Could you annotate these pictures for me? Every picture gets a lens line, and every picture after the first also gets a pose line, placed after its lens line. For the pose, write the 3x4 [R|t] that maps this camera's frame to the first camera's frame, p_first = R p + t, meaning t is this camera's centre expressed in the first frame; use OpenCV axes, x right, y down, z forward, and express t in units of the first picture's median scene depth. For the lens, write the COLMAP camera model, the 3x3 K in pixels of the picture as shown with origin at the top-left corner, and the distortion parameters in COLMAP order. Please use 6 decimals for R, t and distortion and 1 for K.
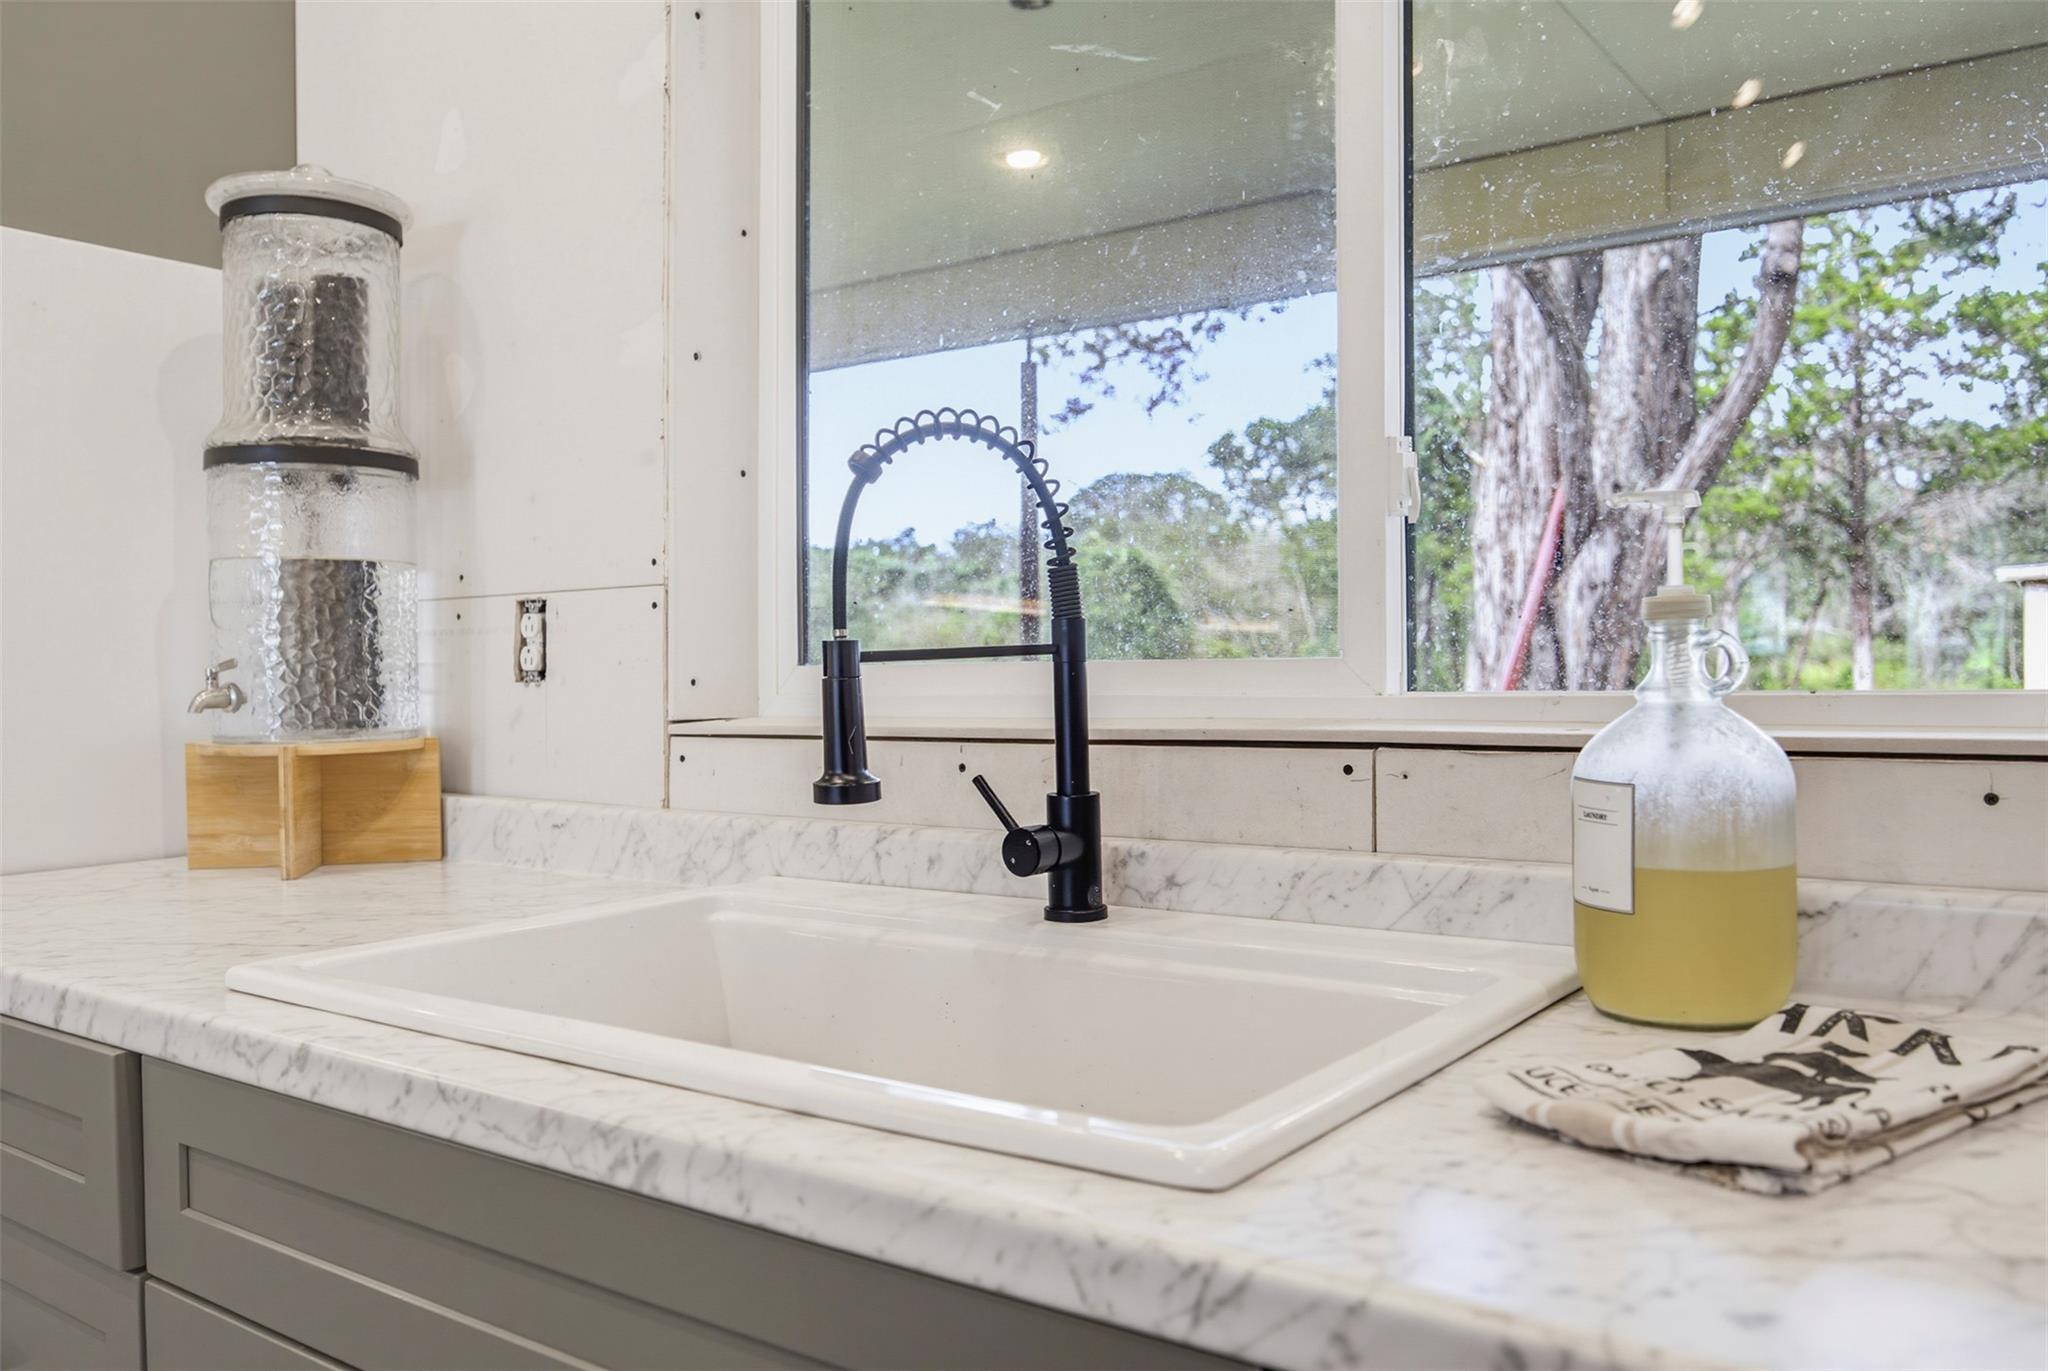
lens RADIAL K [[1596.1, 0, 1020.2], [0, 1596.1, 680.1], [0, 0, 1]] dist [-0.002234, 0.001507]
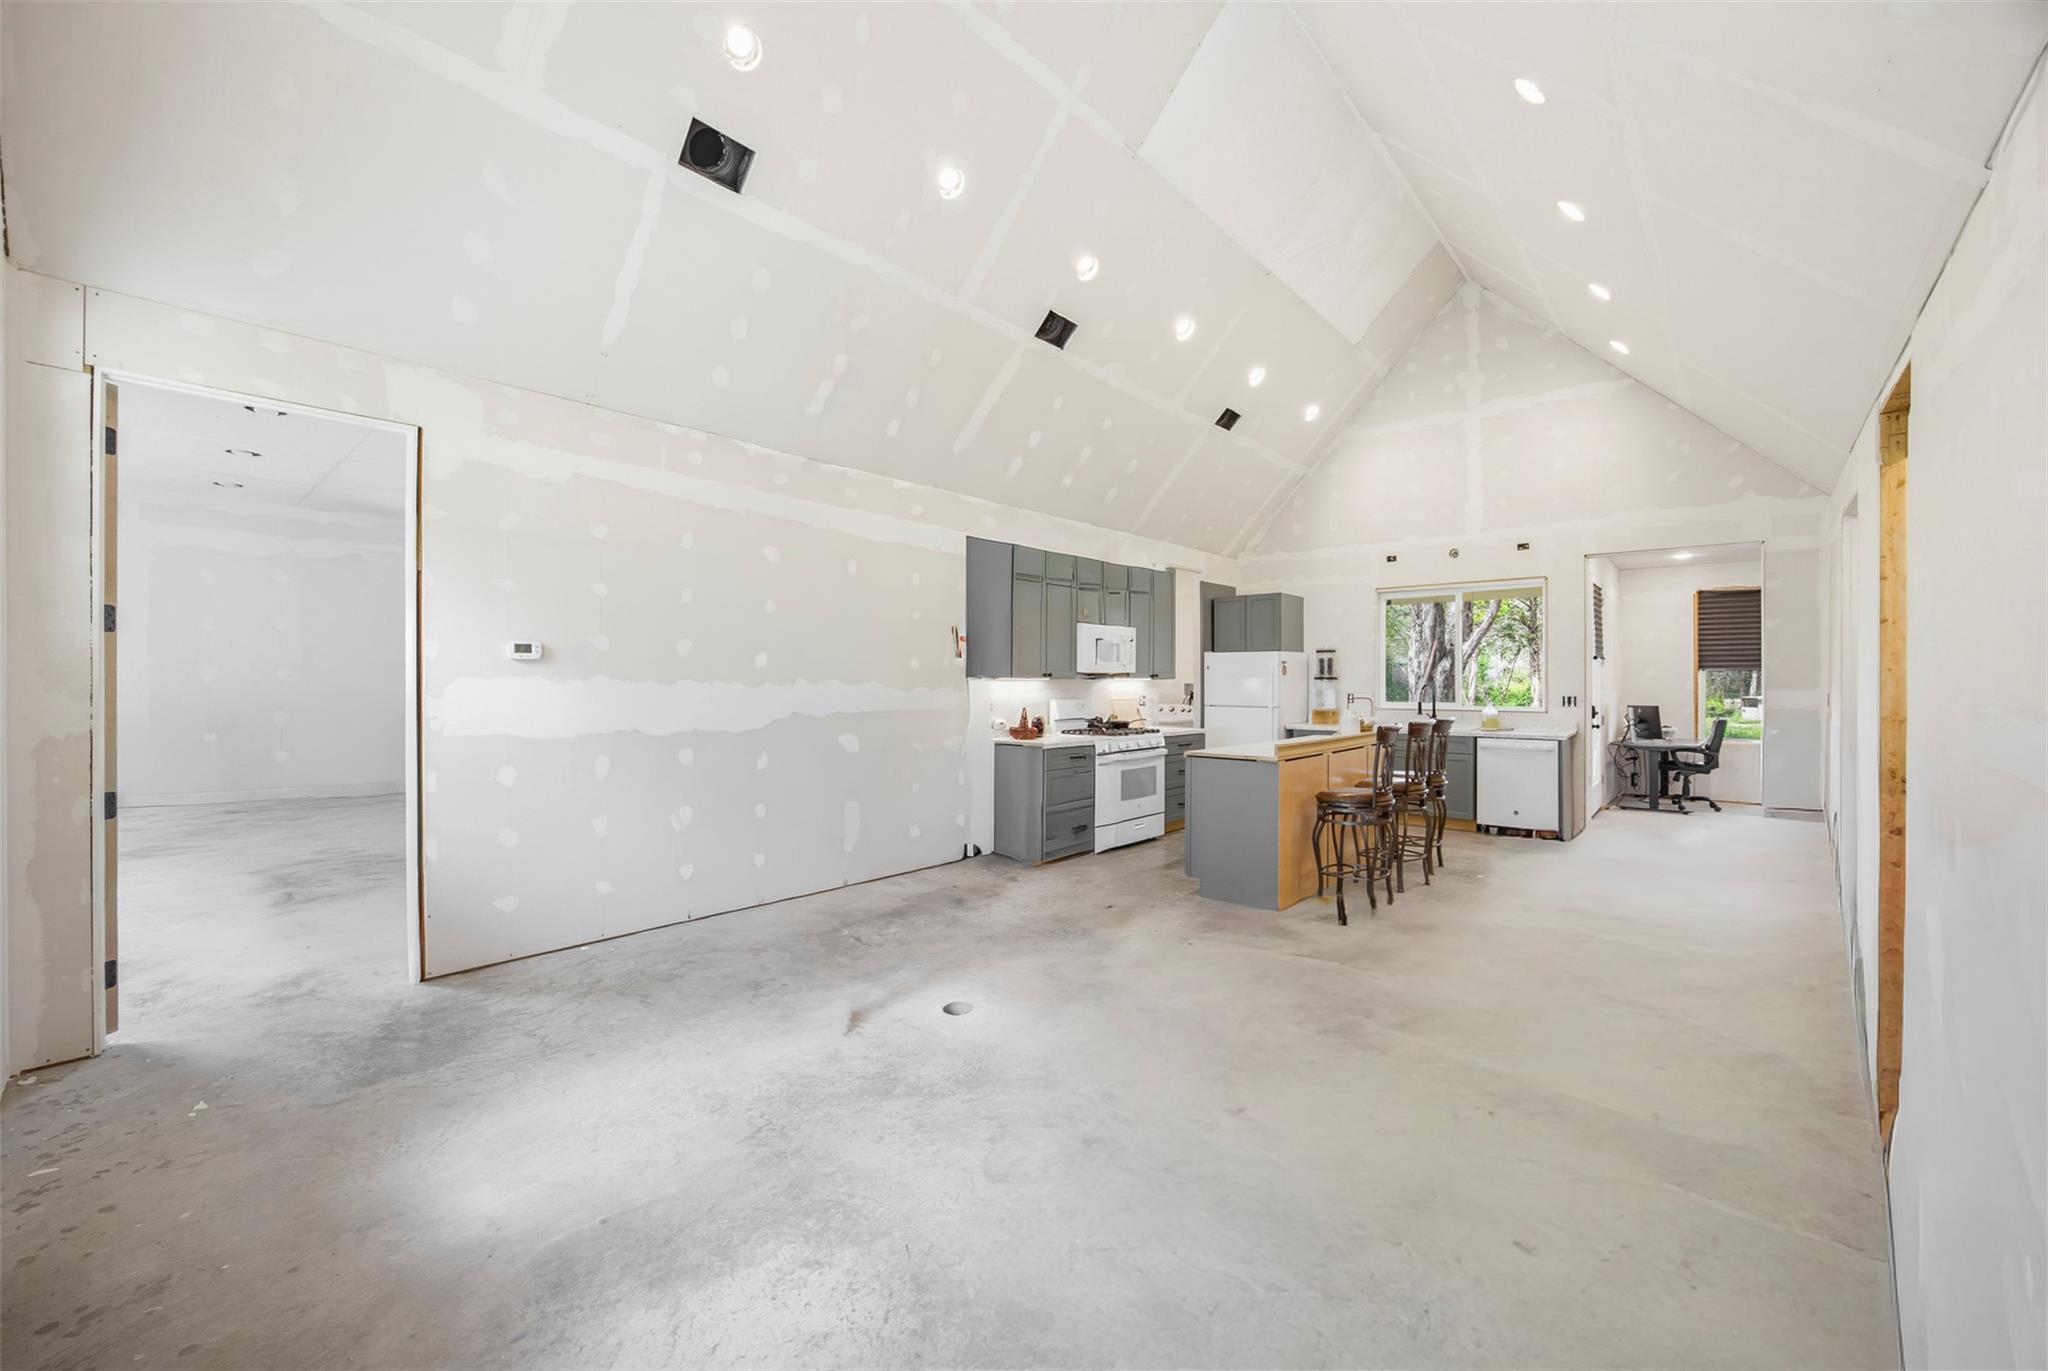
lens RADIAL K [[822.0, 0, 1031.4], [0, 822.0, 673.4], [0, 0, 1]] dist [-0.015343, 0.002139]
pose [[0.997189, 0.005855, -0.074704, -0.418610], [-0.006880, 0.999886, -0.013469, -0.021714], [0.074617, 0.013945, 0.997115, -0.884723]]
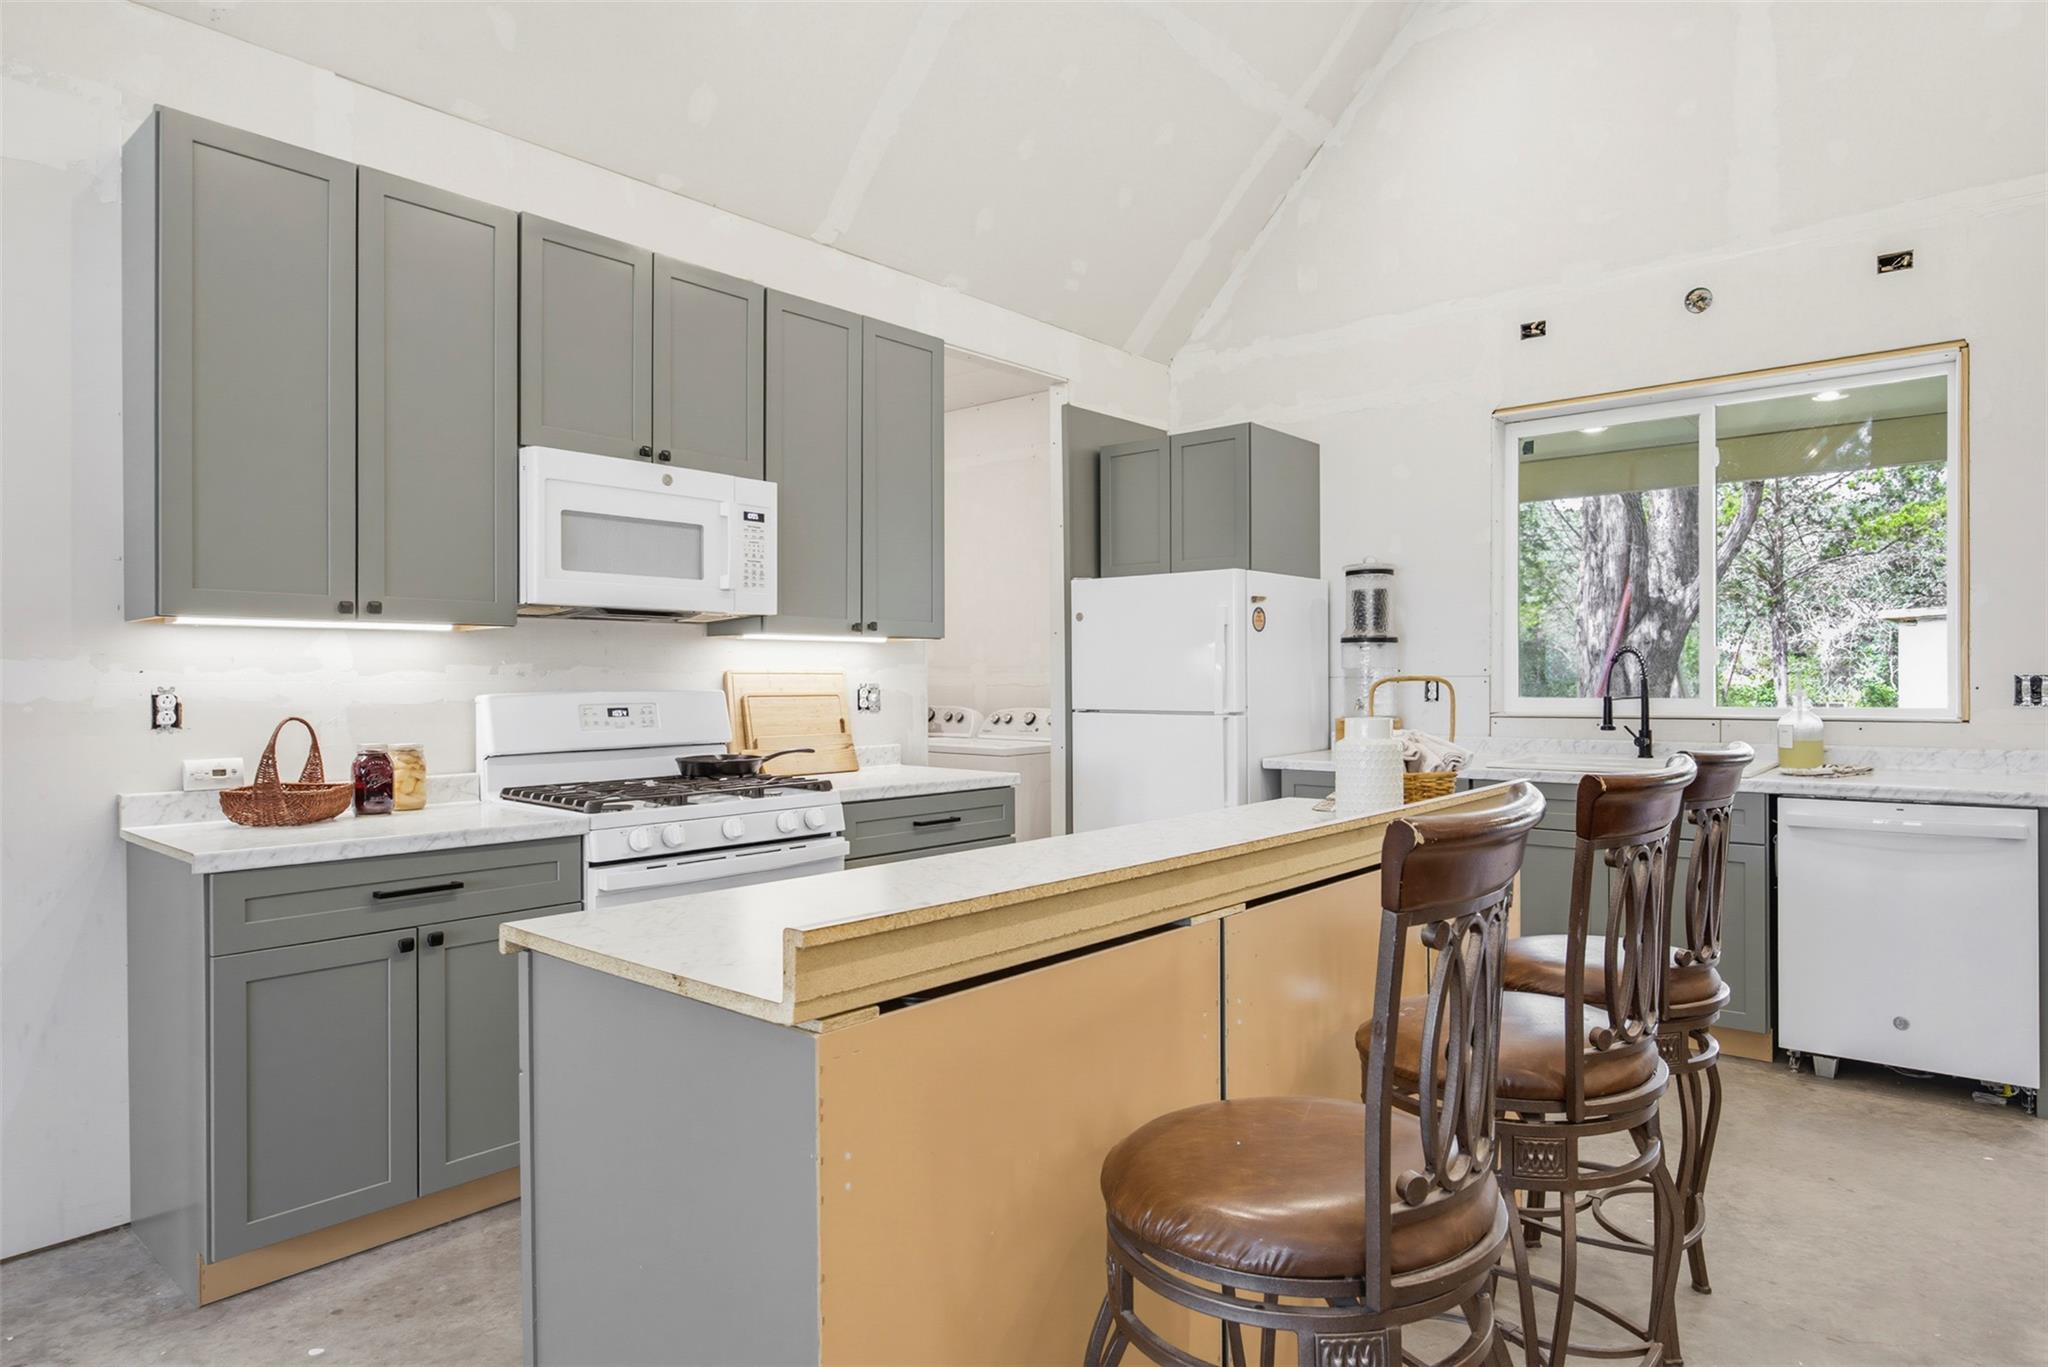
lens RADIAL K [[1189.0, 0, 1039.4], [0, 1189.0, 678.2], [0, 0, 1]] dist [-0.004025, -0.002282]
pose [[0.997716, 0.001167, -0.067537, -0.240305], [-0.001513, 0.999986, -0.005073, -0.008788], [0.067530, 0.005163, 0.997704, -0.404403]]
